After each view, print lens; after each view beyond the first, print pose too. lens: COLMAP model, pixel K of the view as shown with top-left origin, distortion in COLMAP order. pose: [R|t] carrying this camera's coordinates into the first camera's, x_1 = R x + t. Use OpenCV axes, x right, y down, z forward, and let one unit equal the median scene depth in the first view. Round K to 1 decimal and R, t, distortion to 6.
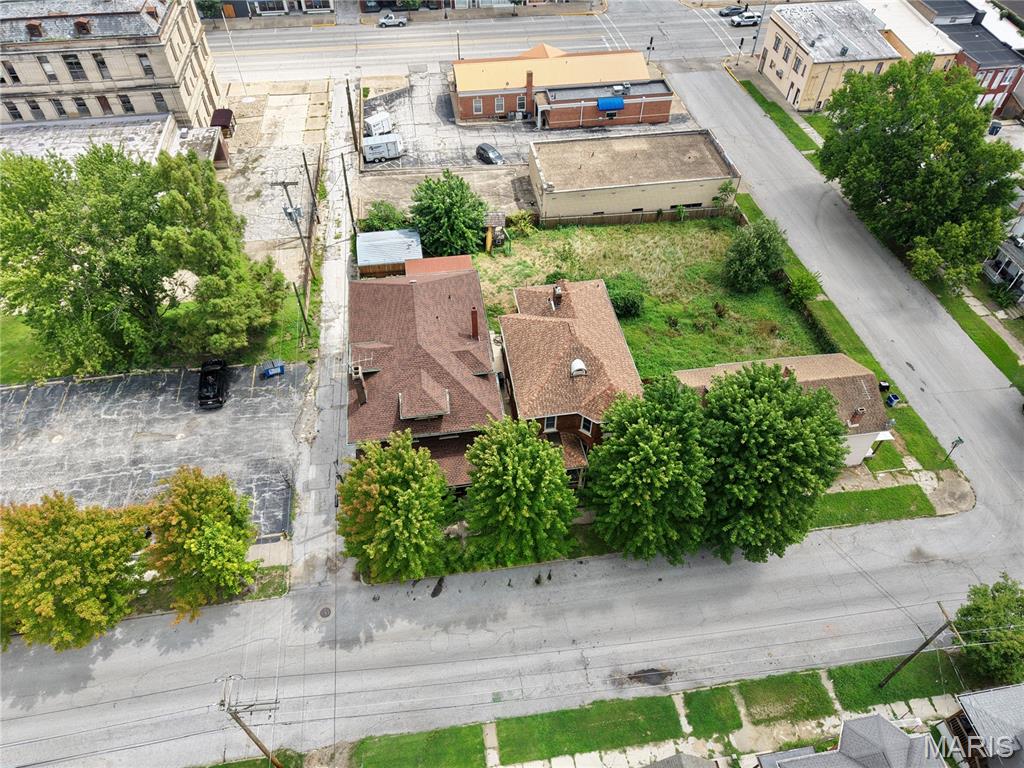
lens RADIAL K [[686.7, 0, 512.0], [0, 686.7, 384.0], [0, 0, 1]] dist [0.034873, -0.034241]
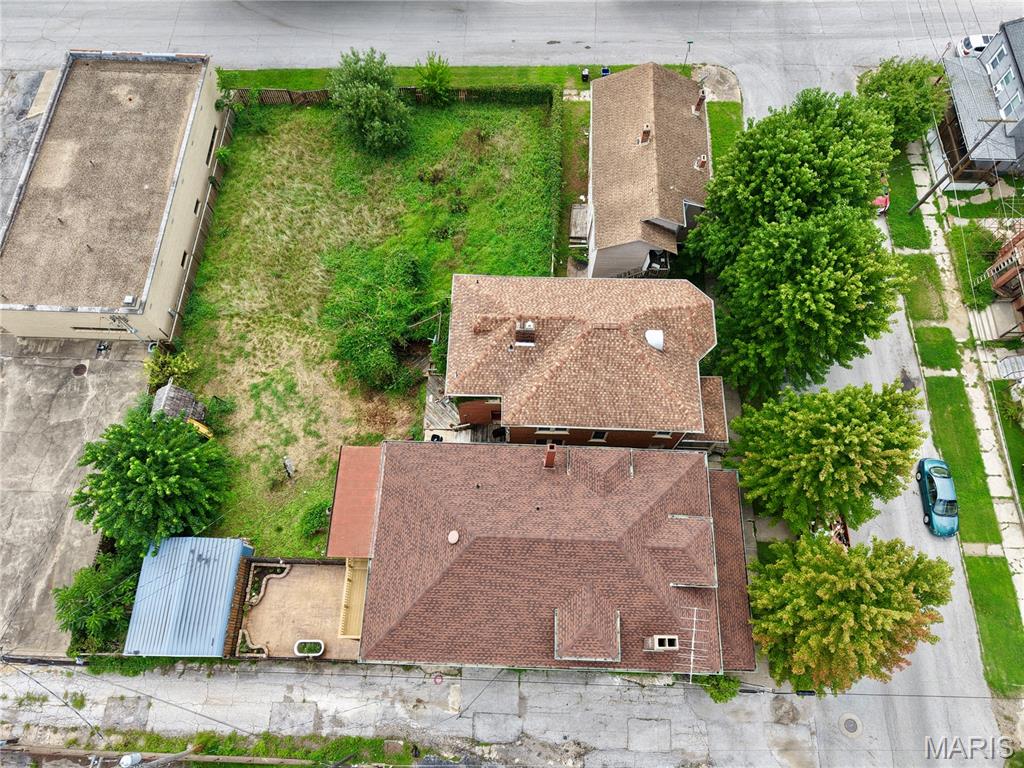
lens RADIAL K [[686.7, 0, 512.0], [0, 686.7, 384.0], [0, 0, 1]] dist [0.034873, -0.034241]
pose [[0.179720, -0.913514, 0.364957, -0.191597], [0.729295, 0.372707, 0.573776, -0.419945], [-0.660174, 0.163042, 0.733203, 0.417480]]
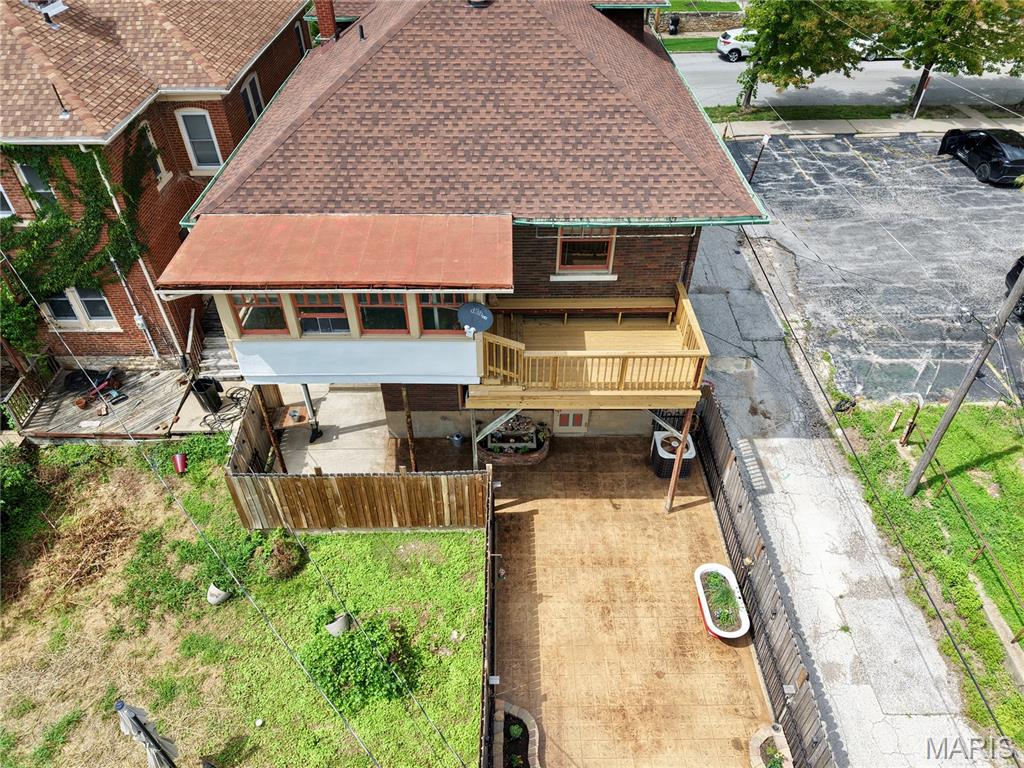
lens RADIAL K [[686.7, 0, 512.0], [0, 686.7, 384.0], [0, 0, 1]] dist [0.034873, -0.034241]
pose [[-0.990166, -0.097507, 0.100316, -0.163753], [0.099114, 0.017097, 0.994929, -0.340817], [-0.098727, 0.995088, -0.007265, 0.952253]]
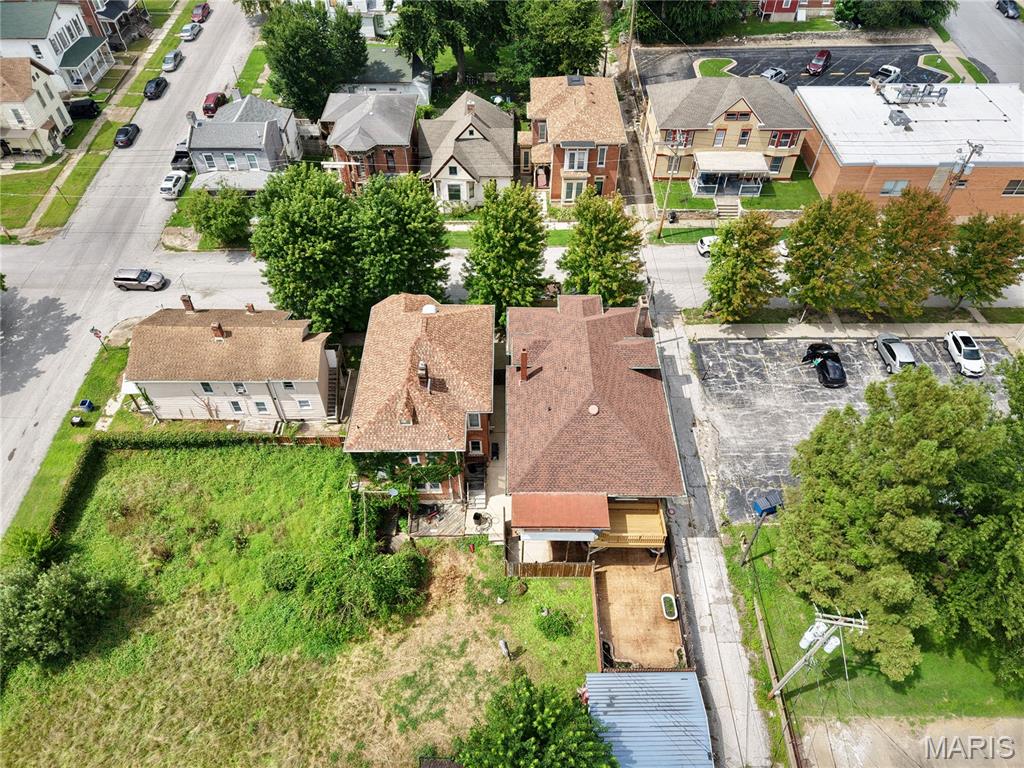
lens RADIAL K [[701.6, 0, 514.8], [0, 701.6, 370.5], [0, 0, 1]] dist [0.039889, -0.043093]
pose [[-0.989256, -0.114158, 0.091328, -0.100829], [0.101019, -0.082197, 0.991483, -0.797792], [-0.105679, 0.990056, 0.092846, 0.735151]]
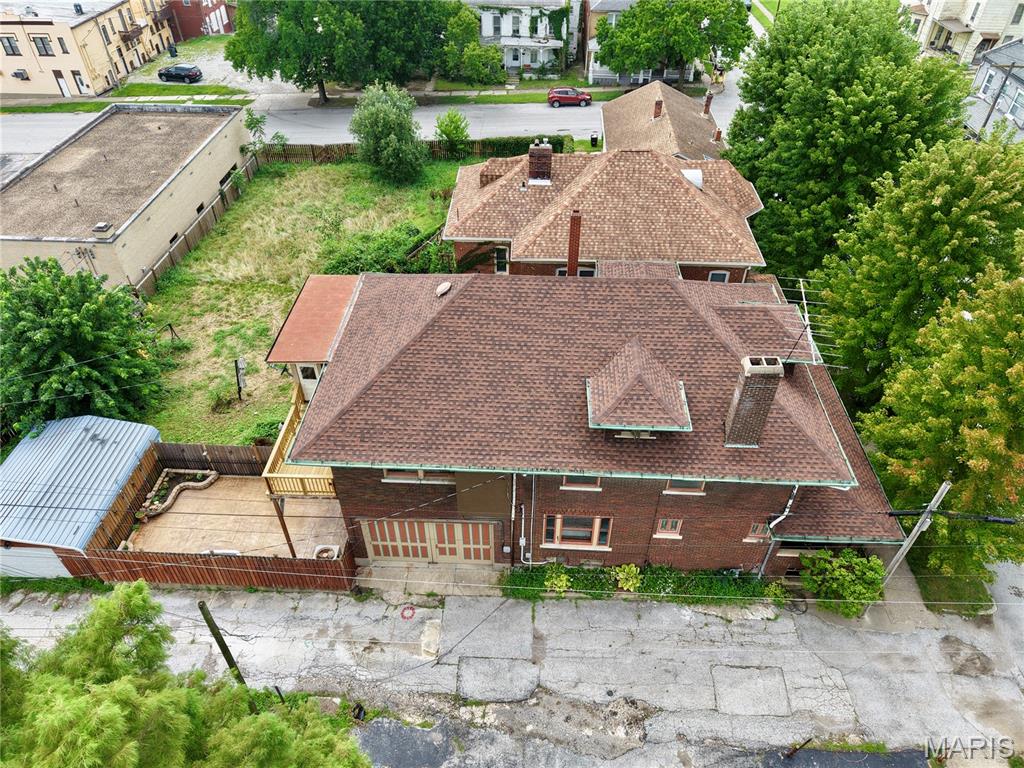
lens RADIAL K [[686.7, 0, 512.0], [0, 686.7, 384.0], [0, 0, 1]] dist [0.034873, -0.034241]
pose [[0.196158, -0.647007, 0.736820, -0.409139], [0.729867, 0.598147, 0.330930, -0.187959], [-0.654841, 0.472866, 0.589560, 0.615472]]
